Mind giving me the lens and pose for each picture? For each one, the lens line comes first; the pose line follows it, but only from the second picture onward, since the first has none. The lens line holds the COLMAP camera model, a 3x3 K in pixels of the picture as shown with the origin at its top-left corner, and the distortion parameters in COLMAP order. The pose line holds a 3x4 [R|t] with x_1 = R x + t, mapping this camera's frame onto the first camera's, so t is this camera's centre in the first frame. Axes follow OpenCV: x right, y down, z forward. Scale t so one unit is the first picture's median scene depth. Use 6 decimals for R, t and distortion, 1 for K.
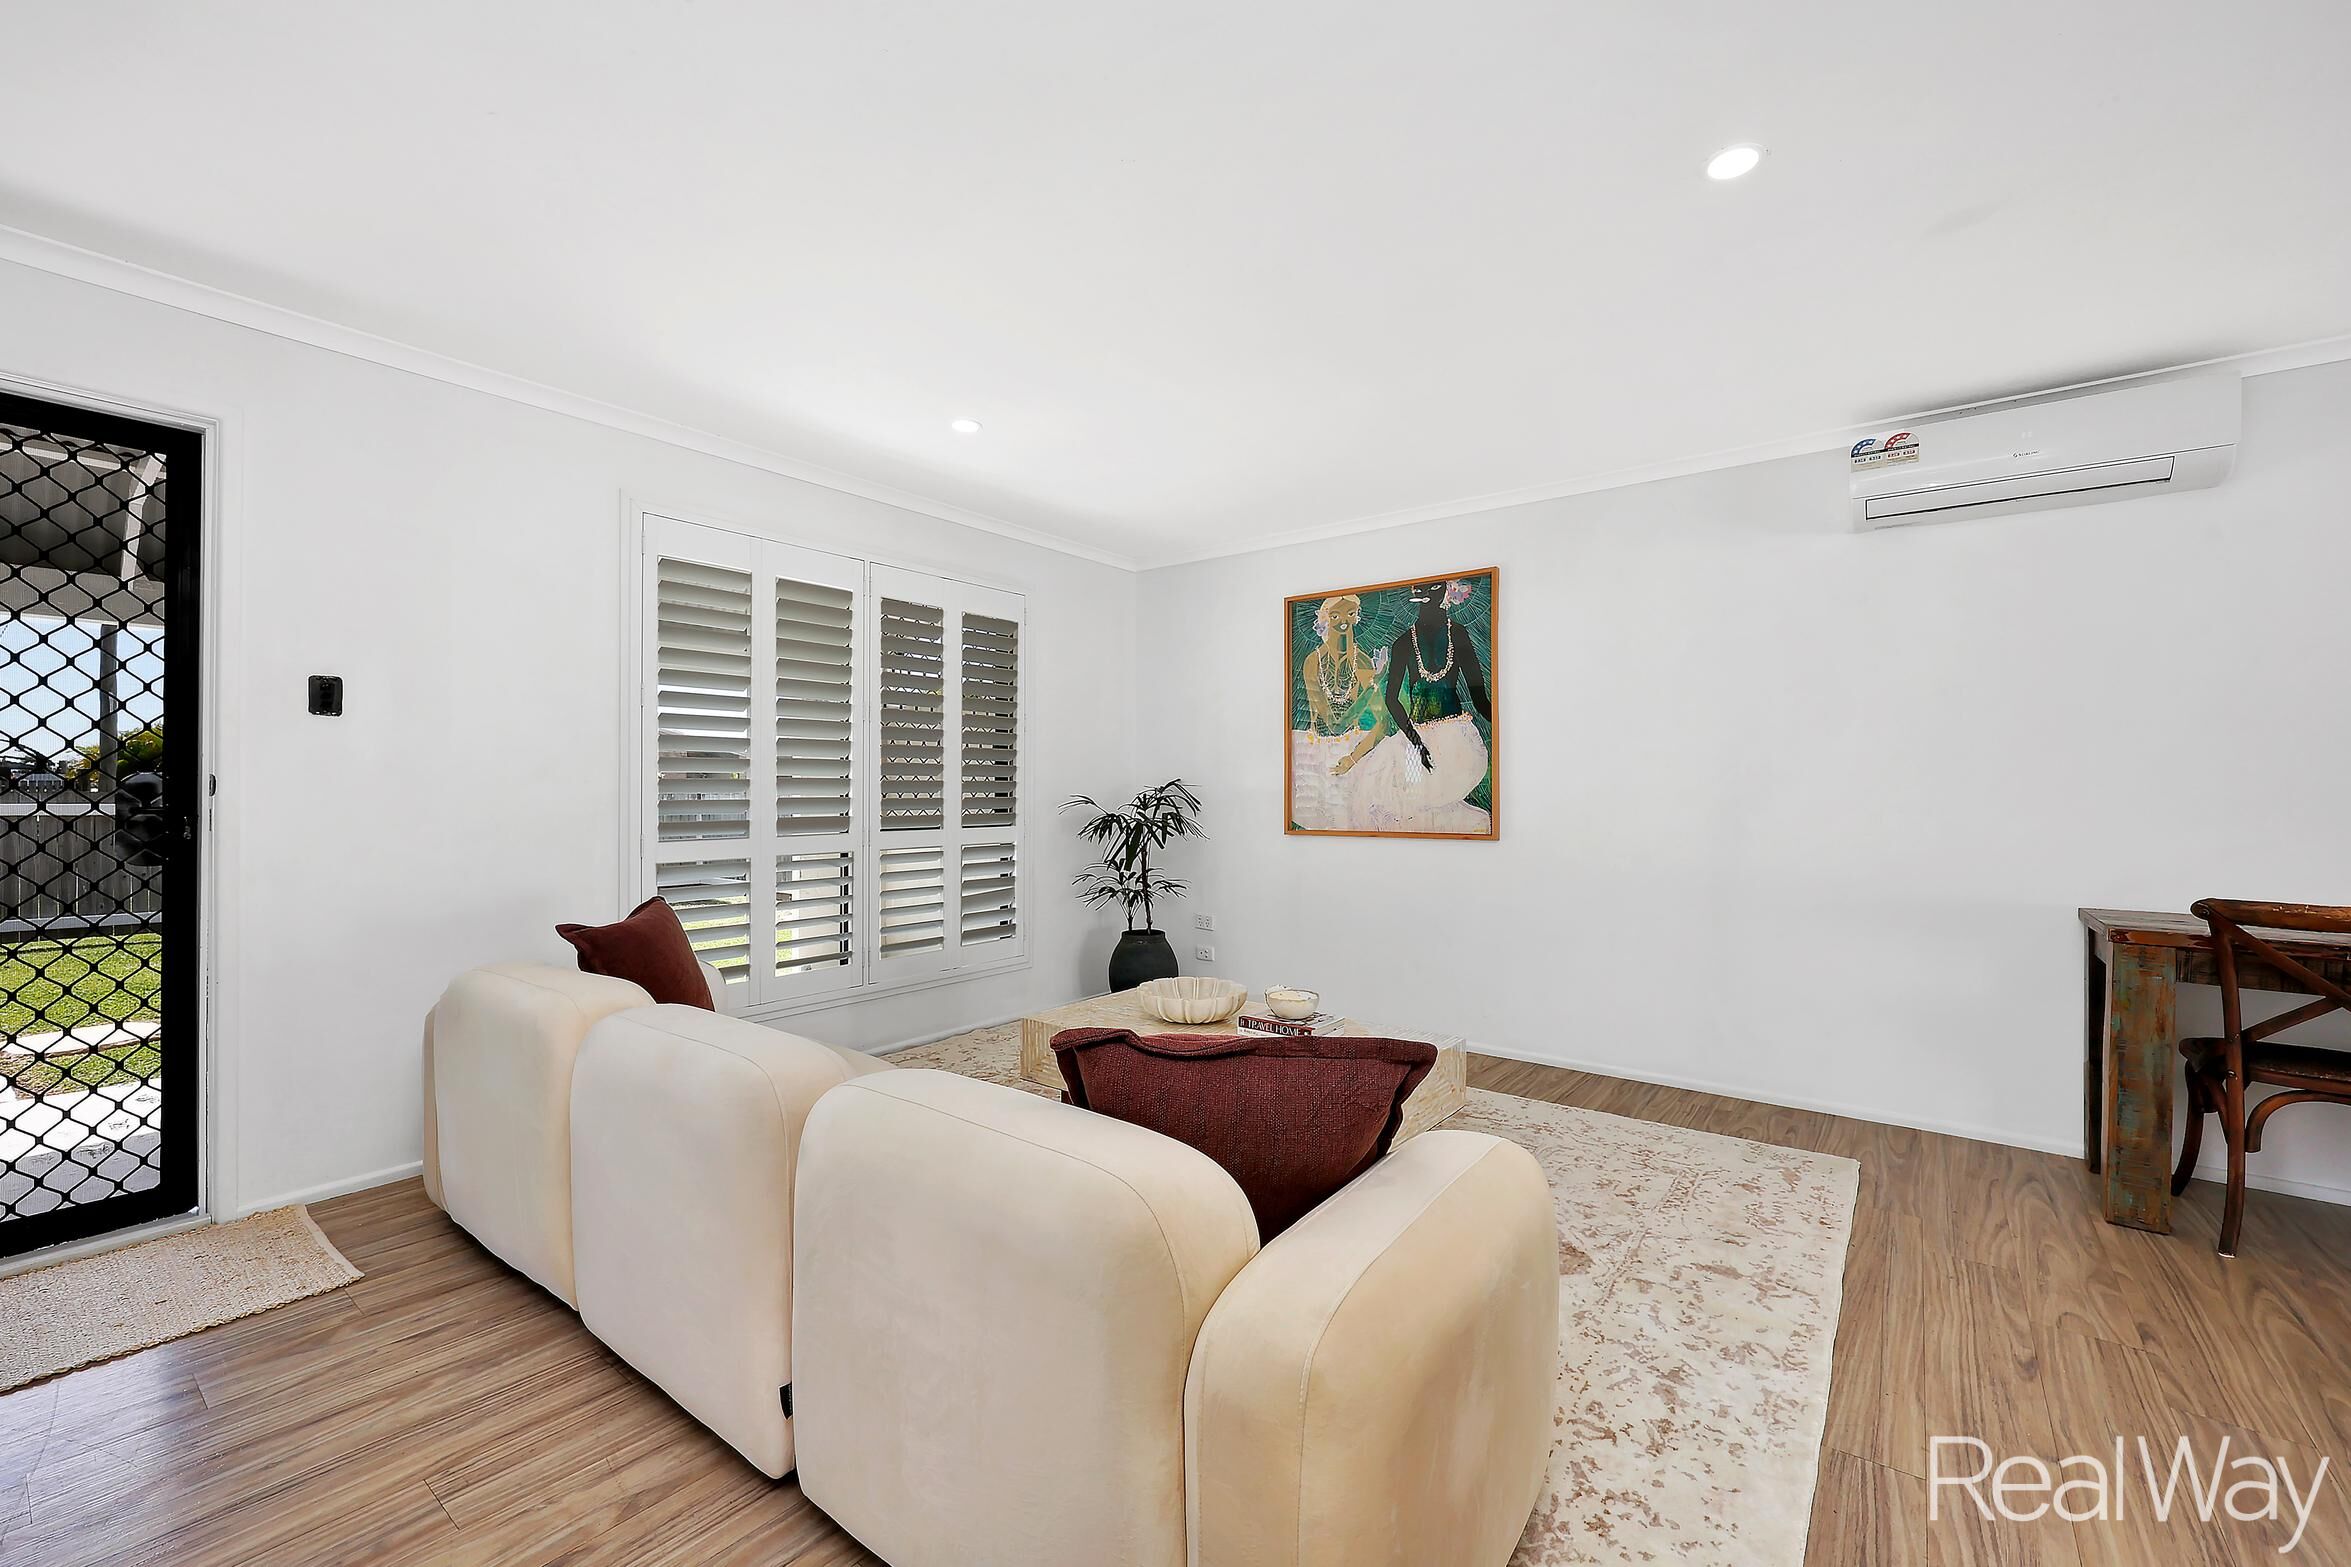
lens RADIAL K [[960.8, 0, 1191.0], [0, 960.8, 787.7], [0, 0, 1]] dist [0.001189, -0.000032]
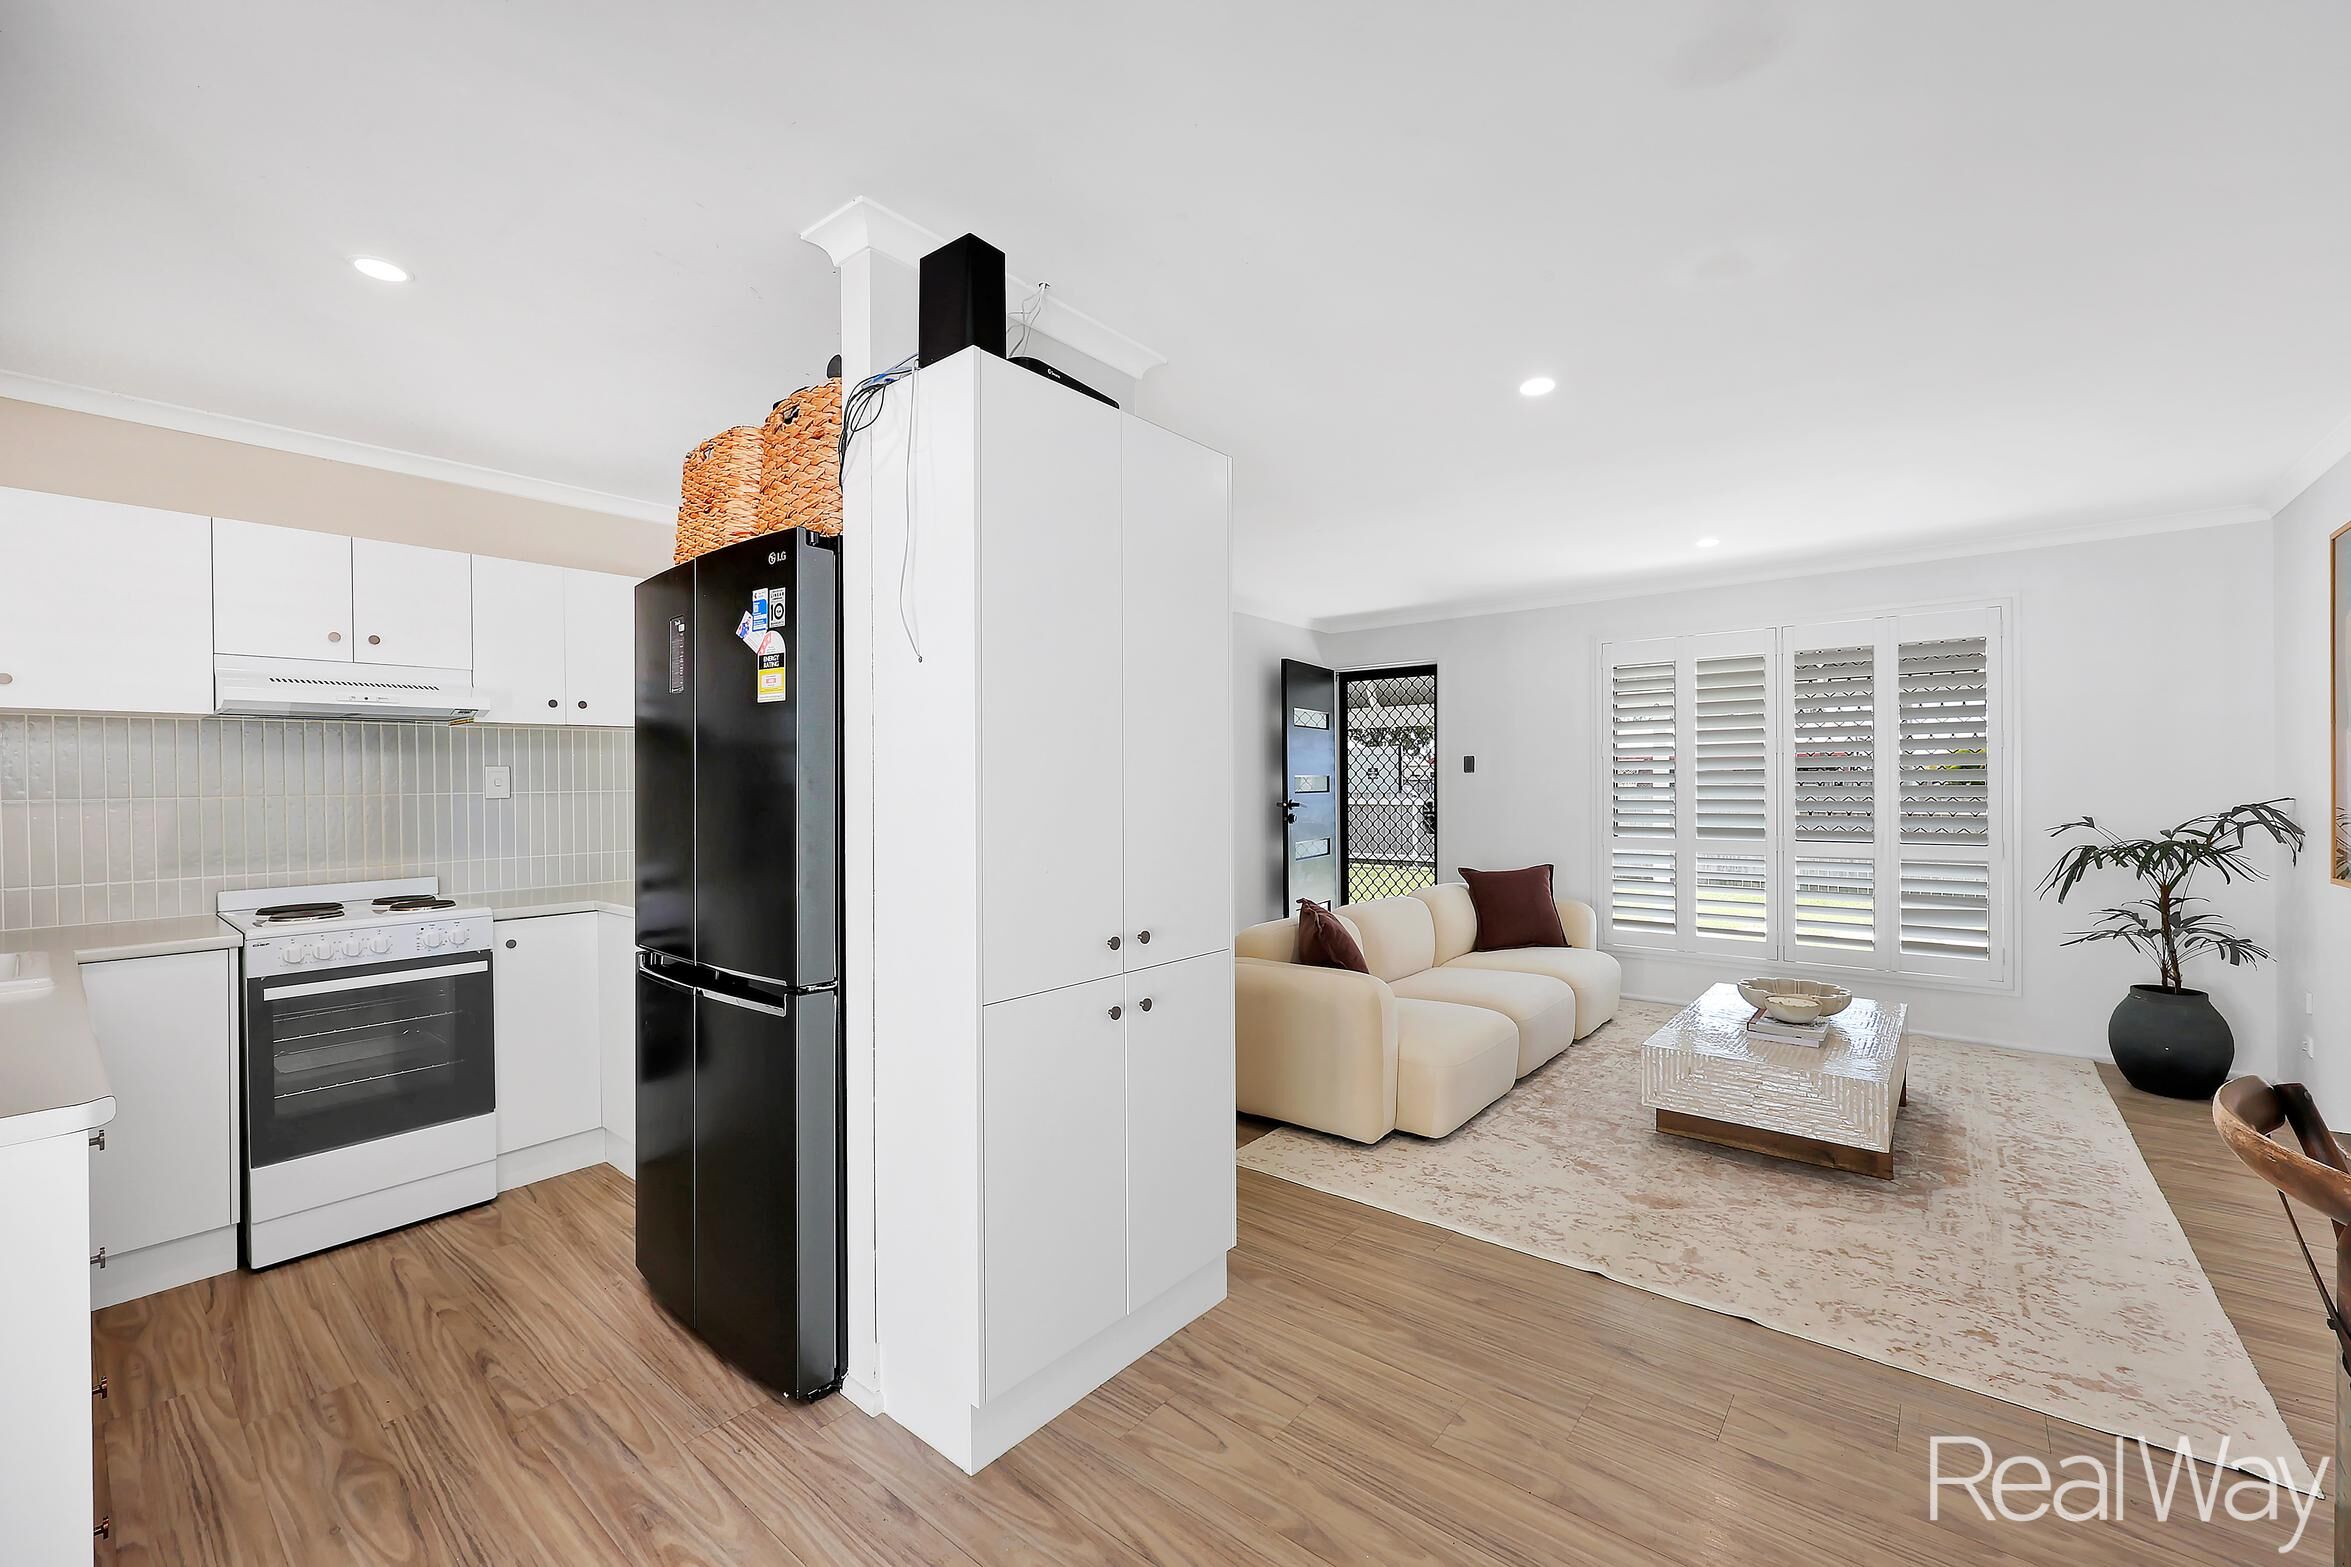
lens RADIAL K [[951.5, 0, 1169.9], [0, 951.5, 784.7], [0, 0, 1]] dist [0.000476, 0.000498]
pose [[-0.041313, -0.003729, -0.999139, 0.897825], [0.005021, 0.999980, -0.003940, -0.025596], [0.999134, -0.005179, -0.041293, 0.233159]]
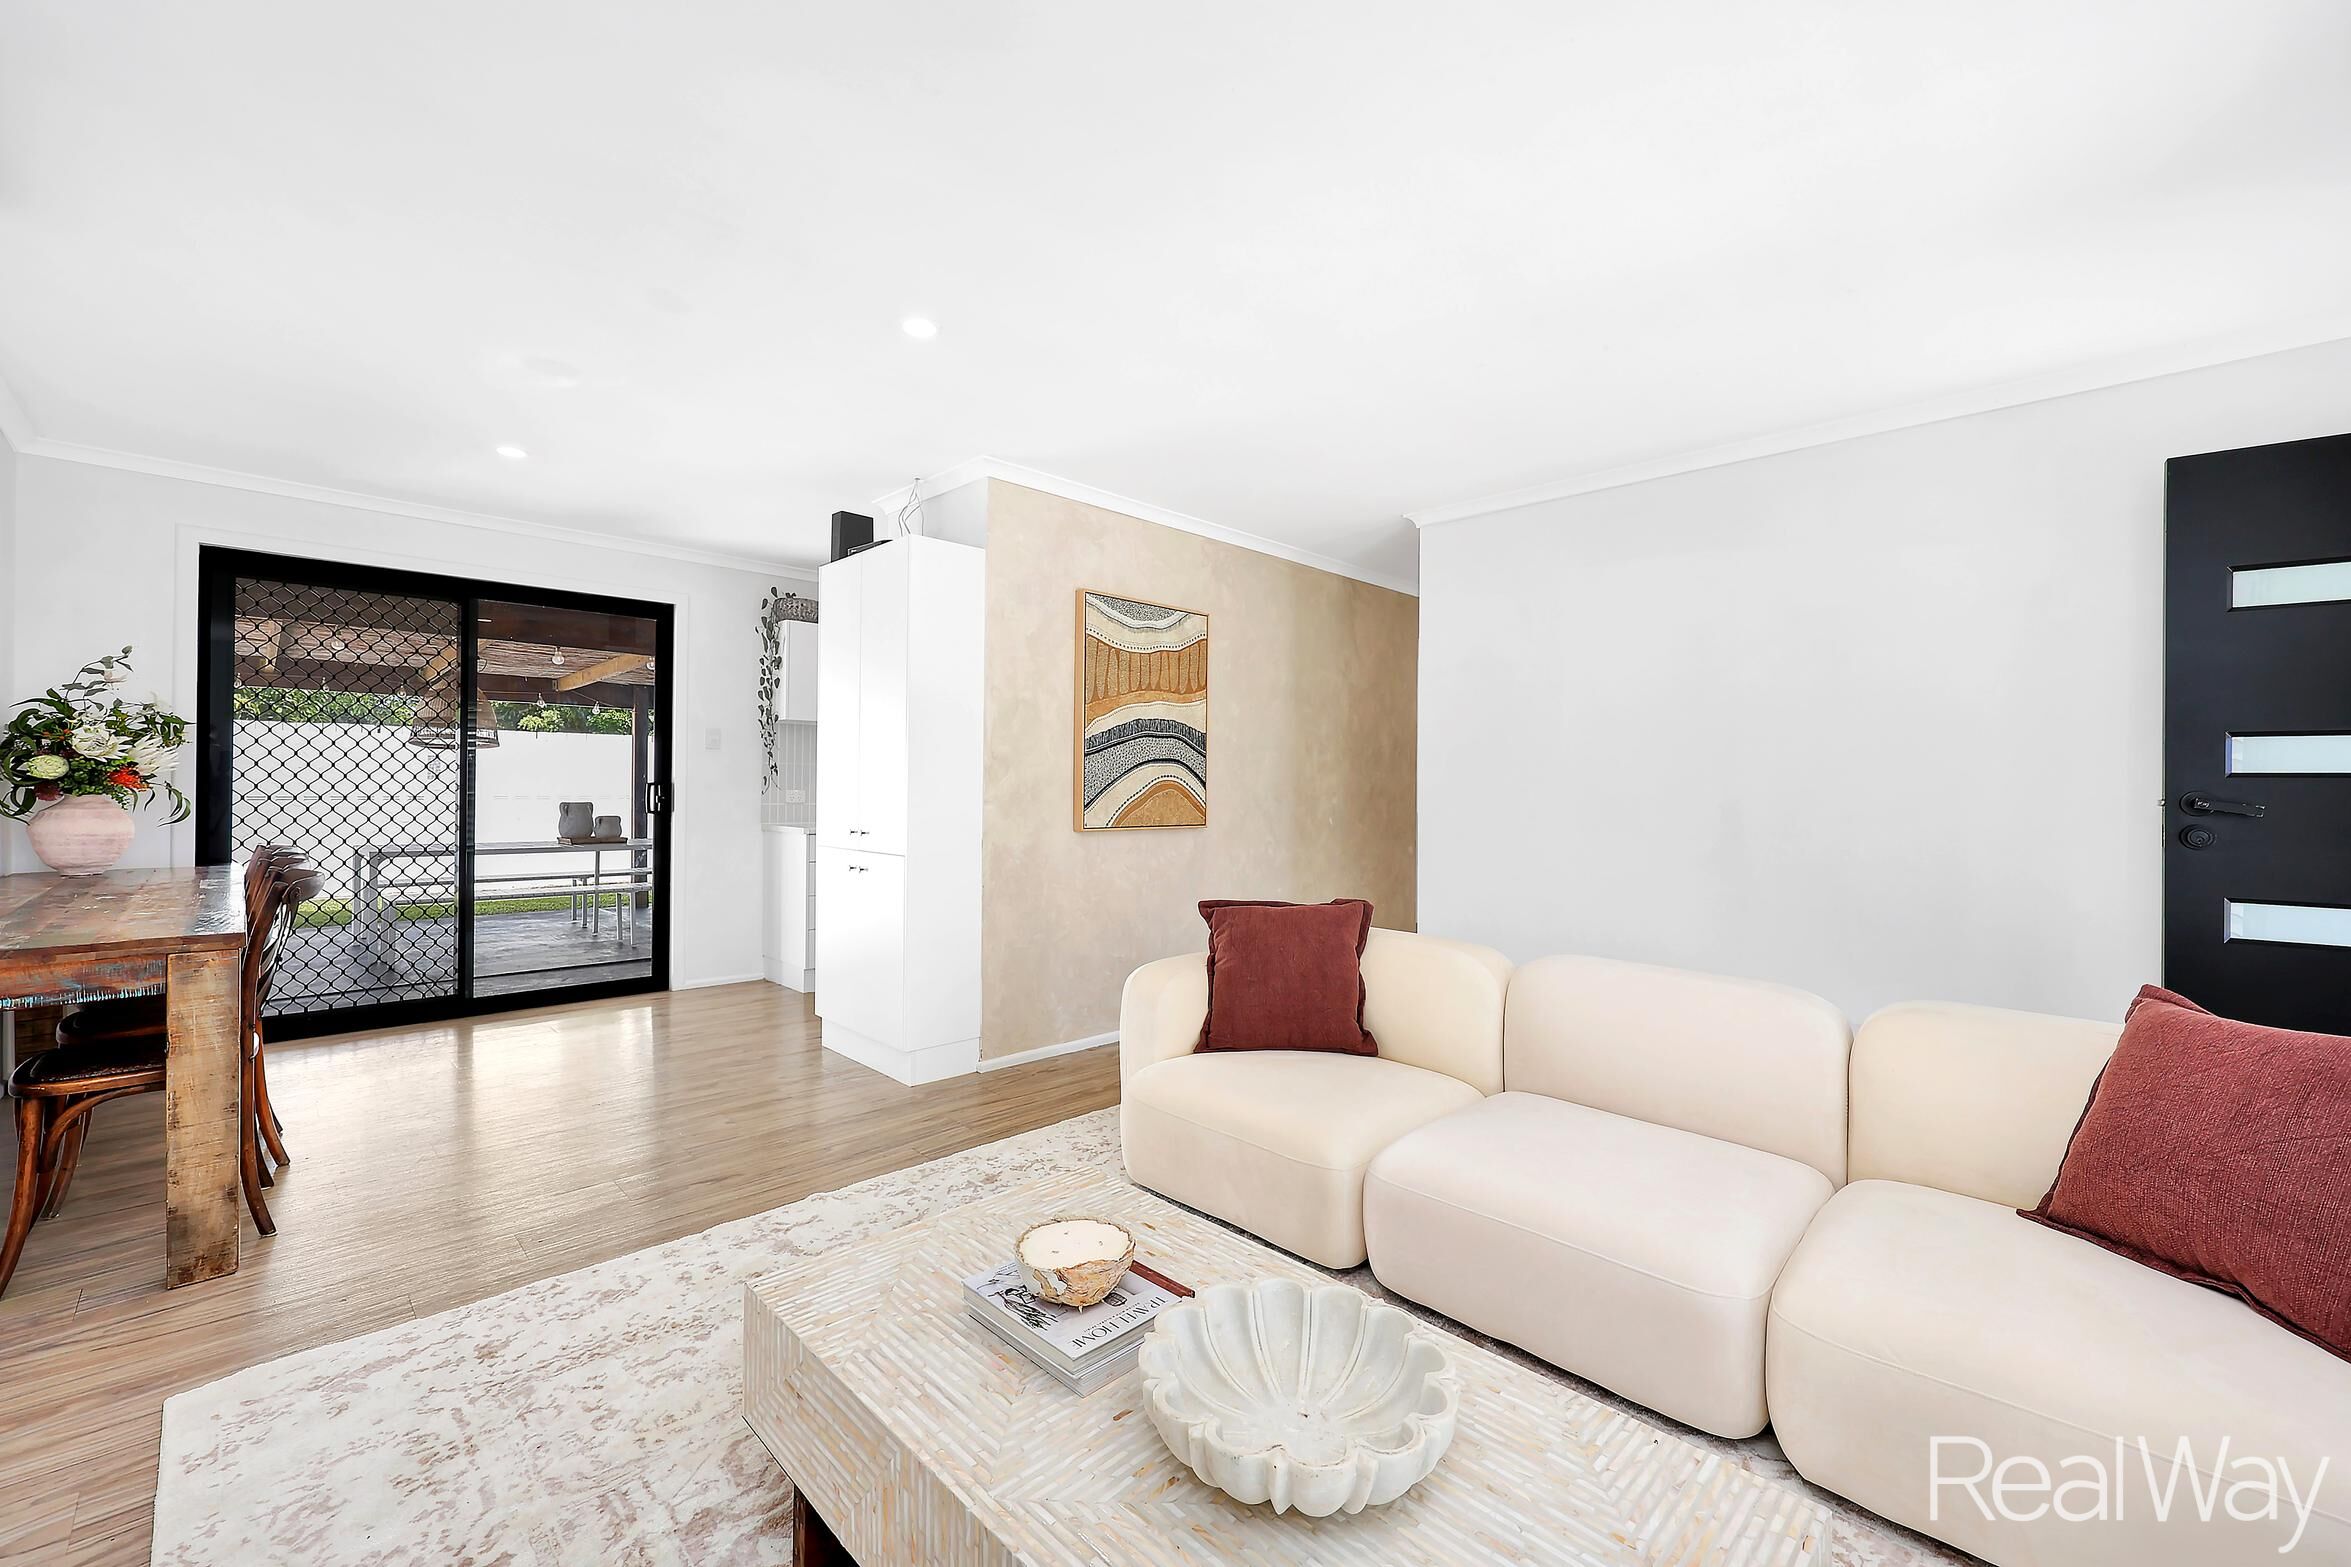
lens RADIAL K [[951.5, 0, 1182.0], [0, 951.5, 787.4], [0, 0, 1]] dist [0.000476, 0.000498]
pose [[-0.990375, -0.018077, 0.137227, -0.000724], [-0.017276, 0.999826, 0.007026, -0.003530], [-0.137330, 0.004588, -0.990515, 1.036143]]
